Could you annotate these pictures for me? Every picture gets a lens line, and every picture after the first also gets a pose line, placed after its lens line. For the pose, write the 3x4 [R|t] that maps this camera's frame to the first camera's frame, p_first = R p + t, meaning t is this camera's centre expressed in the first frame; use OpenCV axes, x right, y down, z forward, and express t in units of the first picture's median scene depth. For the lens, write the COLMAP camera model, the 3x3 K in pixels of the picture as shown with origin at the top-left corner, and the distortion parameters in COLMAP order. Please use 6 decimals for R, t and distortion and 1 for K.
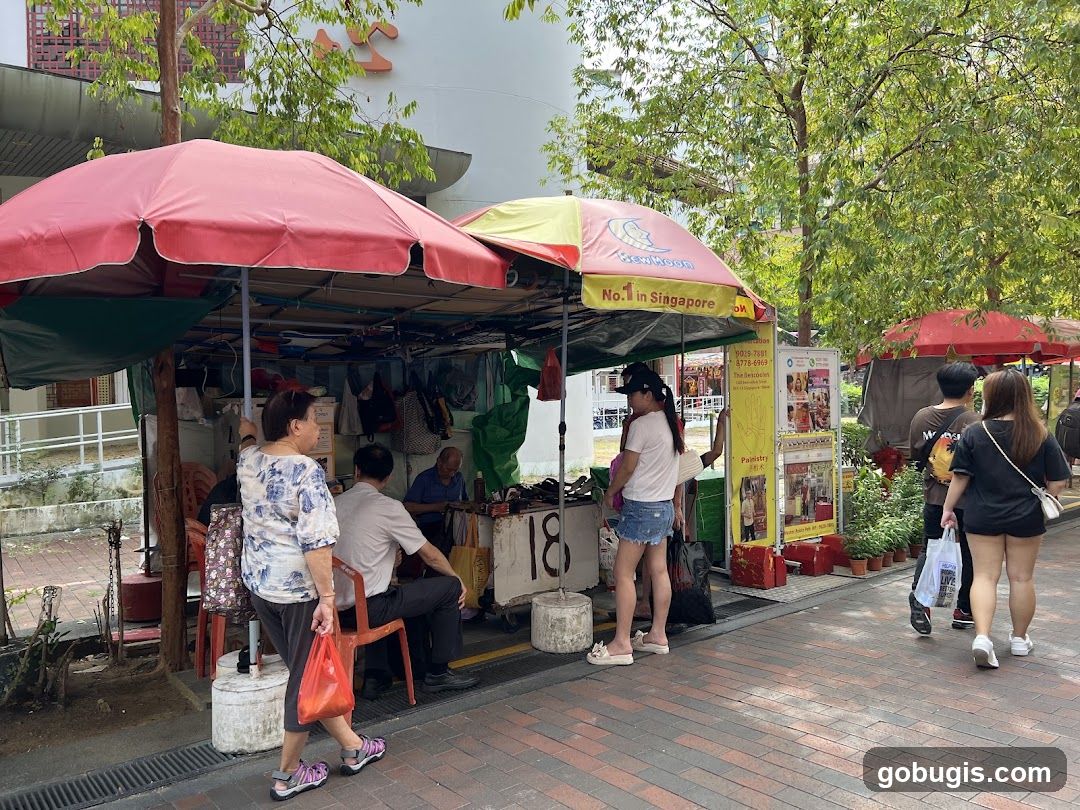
lens RADIAL K [[777.9, 0, 540.0], [0, 777.9, 405.0], [0, 0, 1]] dist [0.001937, 0.000217]
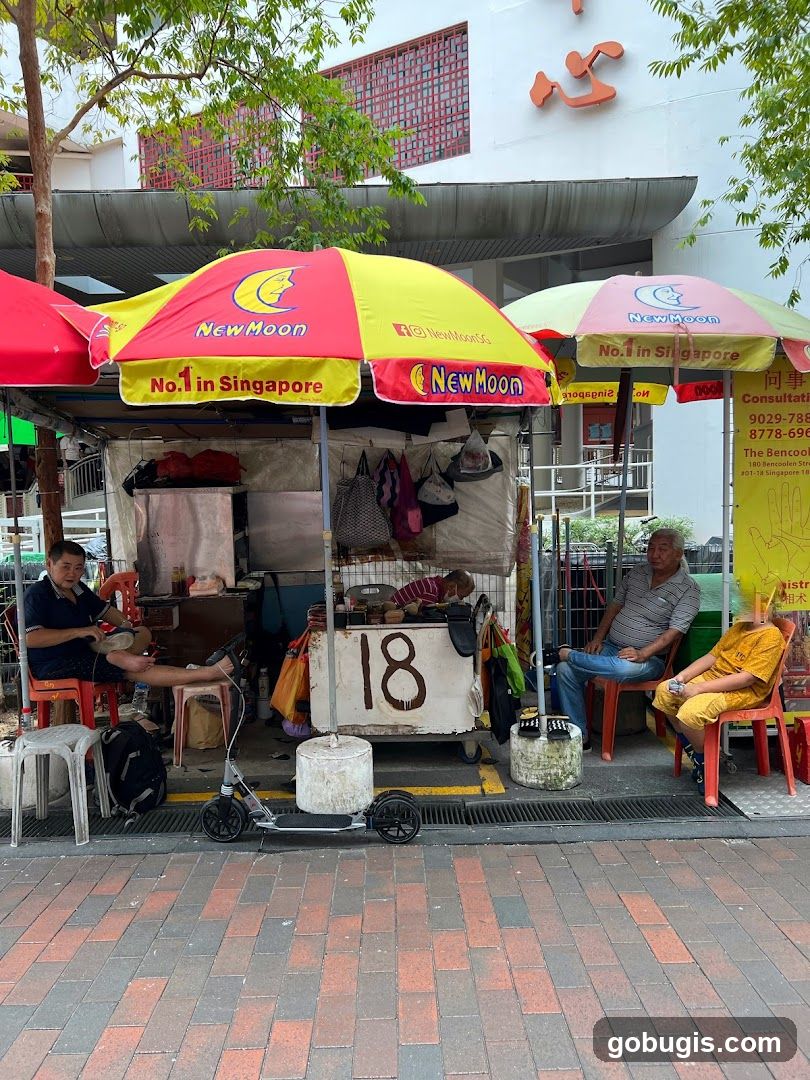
lens RADIAL K [[777.9, 0, 419.5], [0, 777.9, 544.2], [0, 0, 1]] dist [0.001937, 0.000217]
pose [[0.780081, 0.052587, -0.623464, 0.541652], [0.001545, 0.996297, 0.085968, -0.023108], [0.625676, -0.068025, 0.777111, 0.395787]]
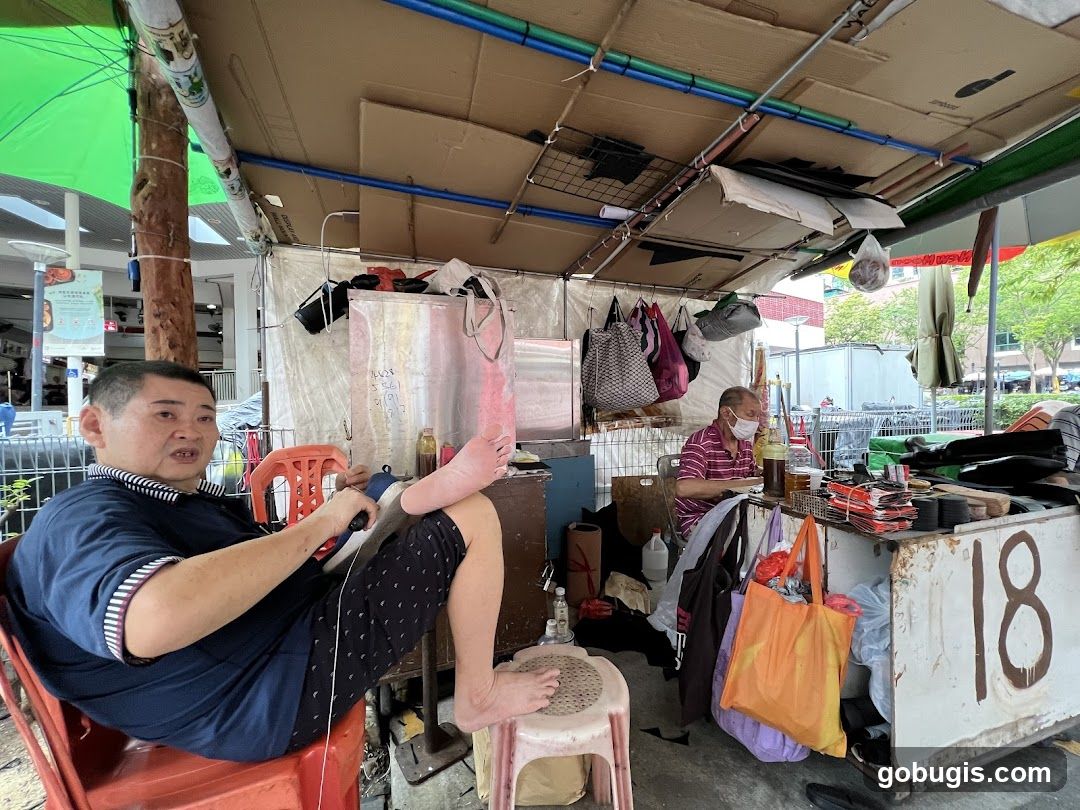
lens RADIAL K [[435.4, 0, 540.1], [0, 435.4, 407.0], [0, 0, 1]] dist [-0.000100, -0.000102]
pose [[0.931231, 0.003387, -0.364414, -0.135489], [-0.001957, 0.999989, 0.004291, 0.074325], [0.364424, -0.003283, 0.931227, 0.707949]]
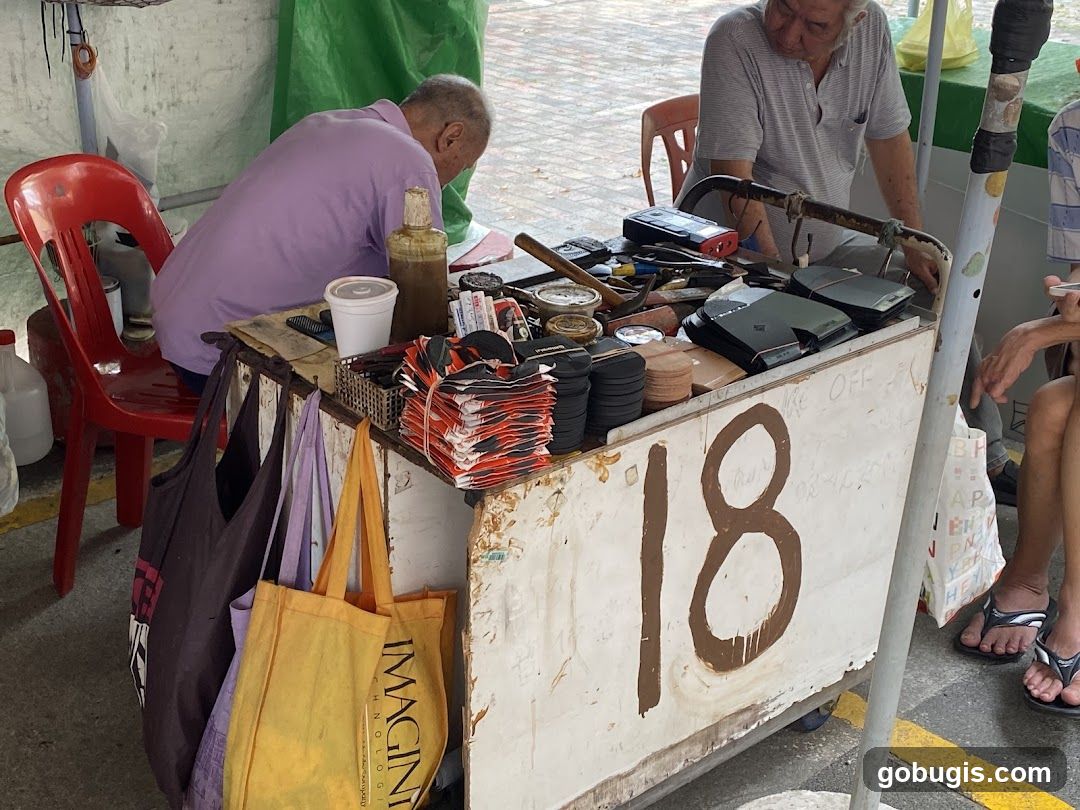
lens RADIAL K [[1498.1, 0, 540.0], [0, 1498.1, 405.0], [0, 0, 1]] dist [0.123574, 0.011686]
pose [[0.998961, 0.026861, 0.036827, -0.054705], [-0.039406, 0.914989, 0.401550, -0.018221], [-0.022910, -0.402584, 0.915096, 0.649466]]
